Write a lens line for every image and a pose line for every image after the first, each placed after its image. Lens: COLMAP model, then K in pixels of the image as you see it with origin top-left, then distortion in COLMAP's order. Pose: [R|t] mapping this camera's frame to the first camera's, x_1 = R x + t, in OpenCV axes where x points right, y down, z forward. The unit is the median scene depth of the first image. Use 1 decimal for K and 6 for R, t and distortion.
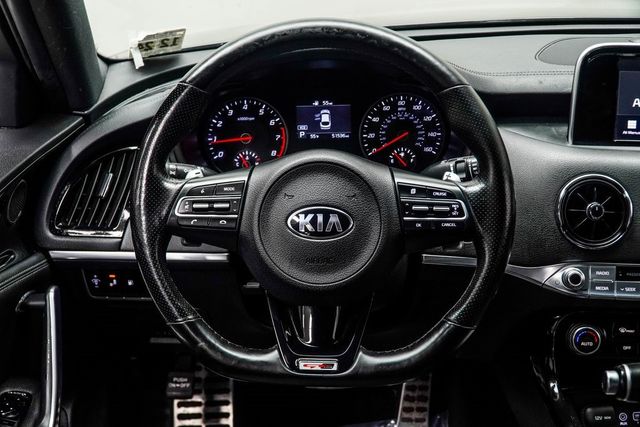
lens RADIAL K [[896.6, 0, 314.7], [0, 896.6, 209.5], [0, 0, 1]] dist [-0.106020, 0.000000]
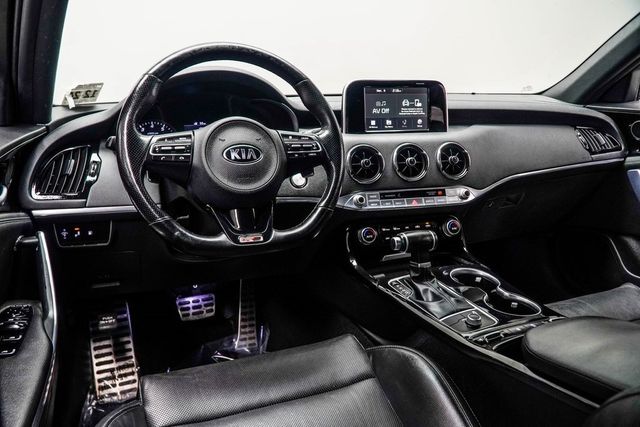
lens RADIAL K [[504.1, 0, 315.5], [0, 504.1, 215.9], [0, 0, 1]] dist [-0.014143, -0.006352]
pose [[0.909303, -0.074839, 0.409350, -0.224341], [0.126682, 0.986789, -0.100995, 0.203689], [-0.396383, 0.143692, 0.906771, 0.088961]]
